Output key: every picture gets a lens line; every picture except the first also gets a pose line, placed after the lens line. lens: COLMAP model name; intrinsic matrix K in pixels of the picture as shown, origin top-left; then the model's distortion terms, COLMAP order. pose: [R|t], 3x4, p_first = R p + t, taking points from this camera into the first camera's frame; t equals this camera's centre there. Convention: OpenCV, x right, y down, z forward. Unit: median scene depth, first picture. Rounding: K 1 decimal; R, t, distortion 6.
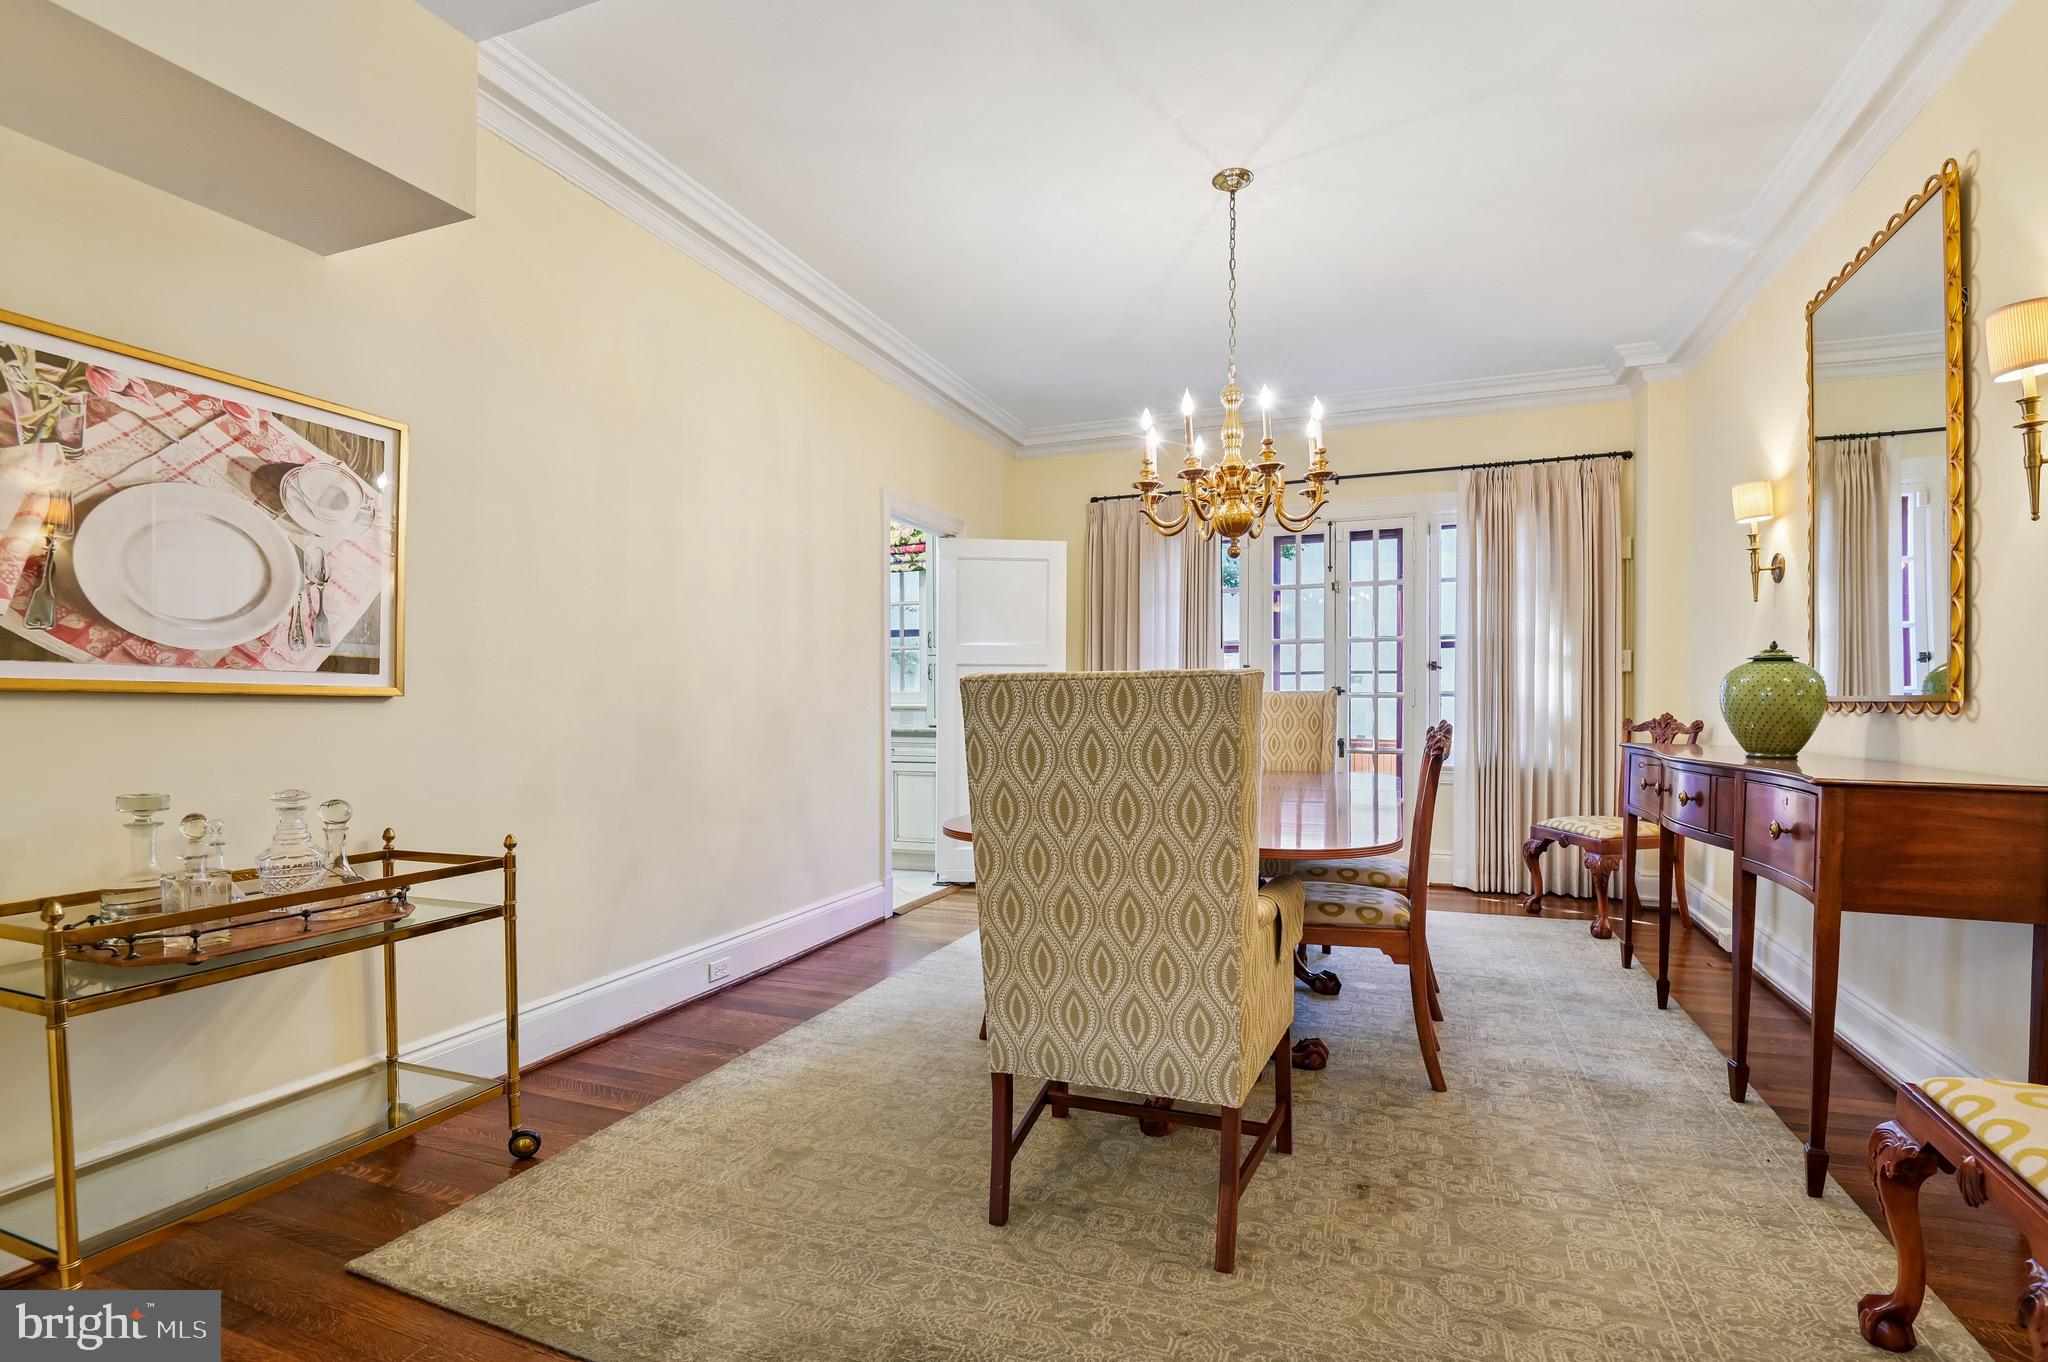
lens RADIAL K [[979.3, 0, 1020.5], [0, 979.3, 693.5], [0, 0, 1]] dist [-0.000965, -0.000163]
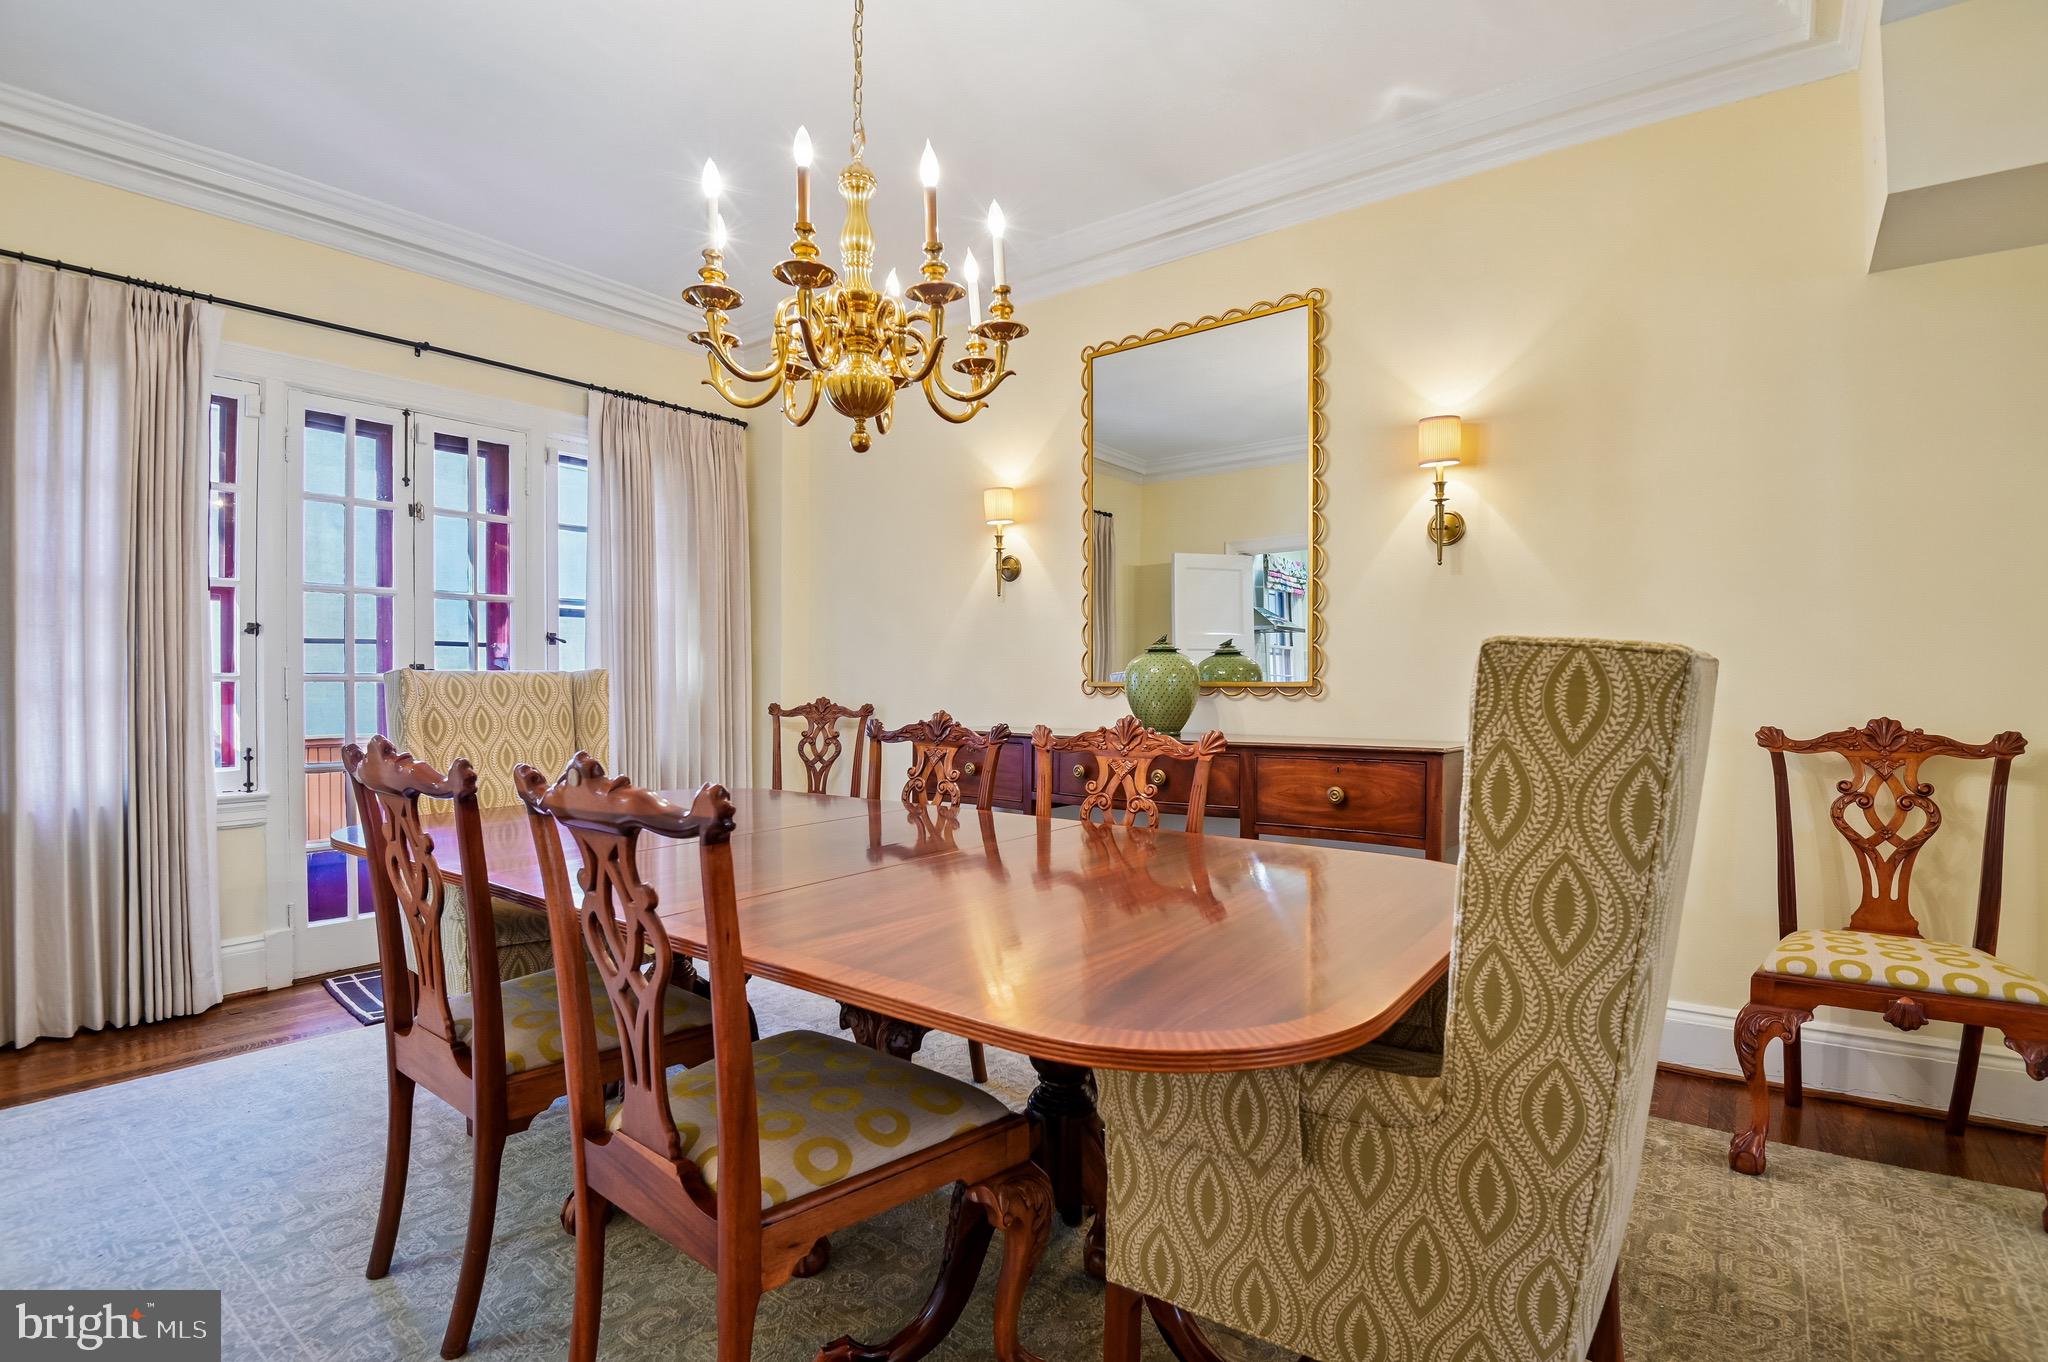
lens RADIAL K [[979.3, 0, 1020.5], [0, 979.3, 693.5], [0, 0, 1]] dist [-0.000965, -0.000163]
pose [[0.272990, -0.005999, 0.961998, -0.338079], [-0.010770, 0.999899, 0.009291, 0.003756], [-0.961957, -0.012897, 0.272898, 0.737311]]
